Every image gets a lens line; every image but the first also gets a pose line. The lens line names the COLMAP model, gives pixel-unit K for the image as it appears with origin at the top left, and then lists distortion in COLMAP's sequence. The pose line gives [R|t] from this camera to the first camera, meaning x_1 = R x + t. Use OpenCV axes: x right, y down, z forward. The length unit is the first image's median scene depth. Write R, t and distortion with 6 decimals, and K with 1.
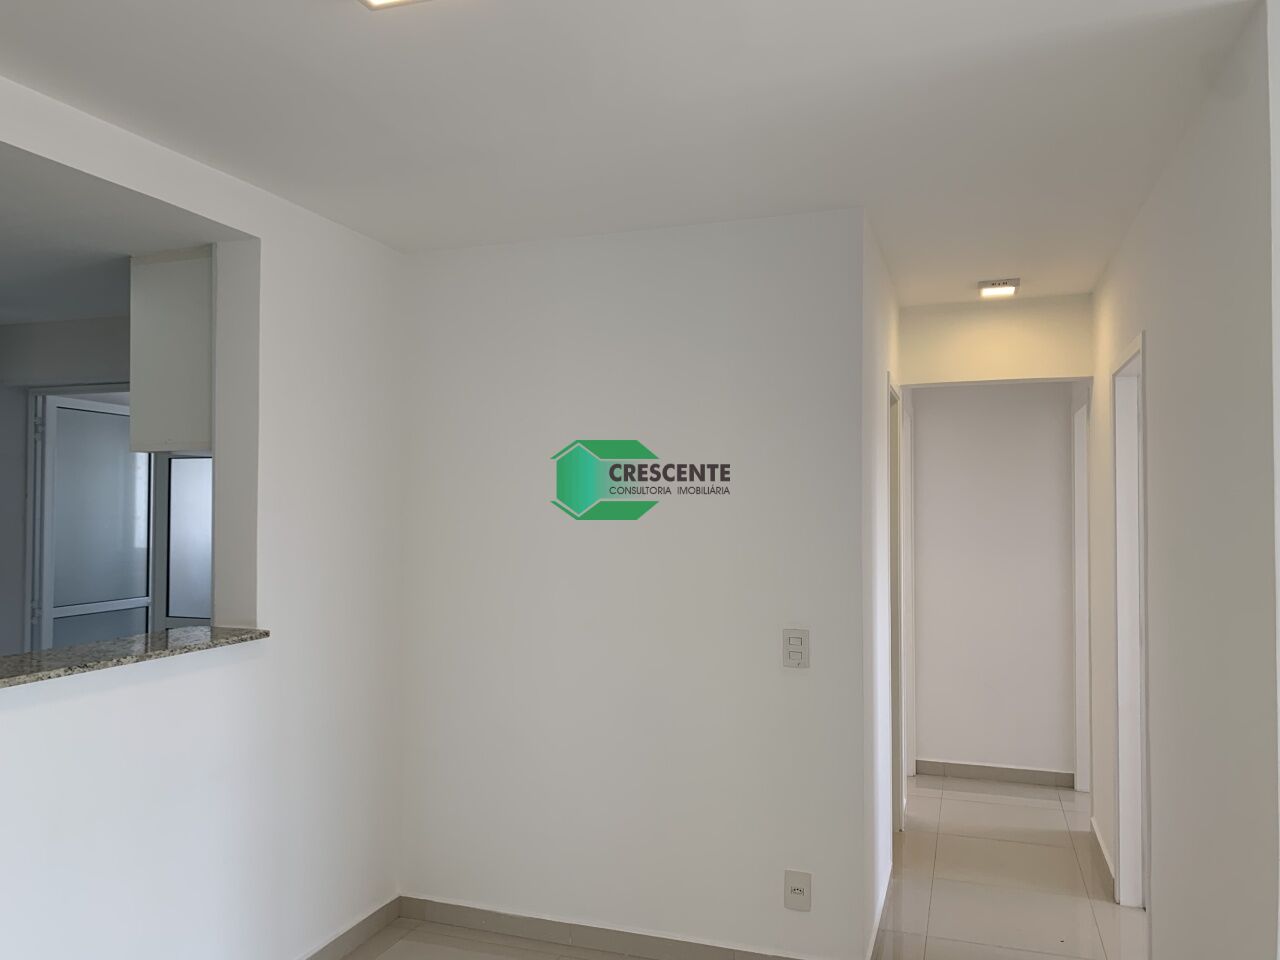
lens RADIAL K [[975.2, 0, 640.0], [0, 975.2, 480.0], [0, 0, 1]] dist [-0.006003, -0.002569]
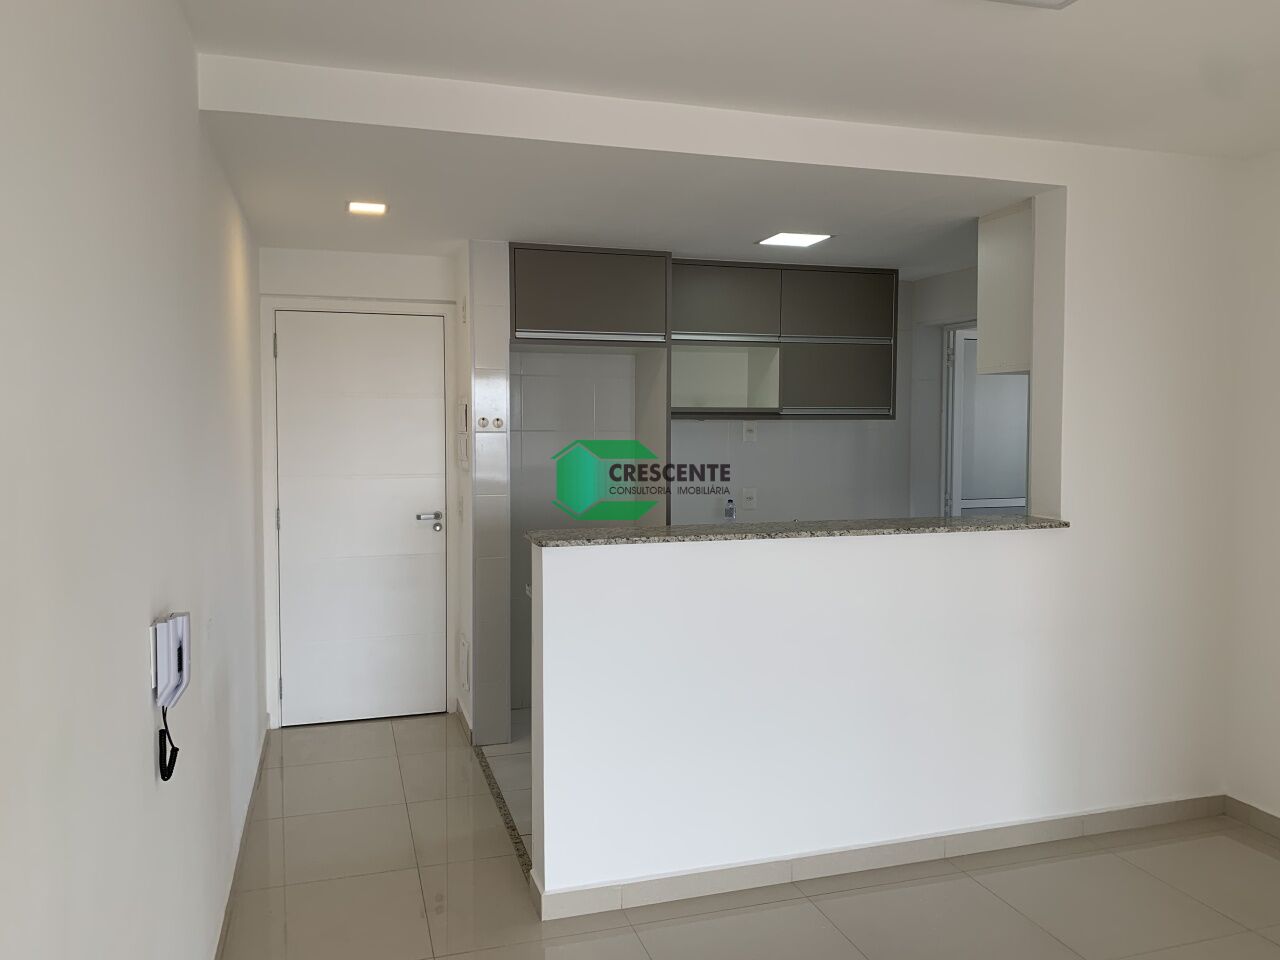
lens RADIAL K [[975.2, 0, 640.0], [0, 975.2, 480.0], [0, 0, 1]] dist [-0.006003, -0.002569]
pose [[0.586044, 0.047780, -0.808869, 0.176310], [0.022076, 0.996948, 0.074884, 0.002110], [0.809978, -0.061742, 0.583201, -0.072594]]
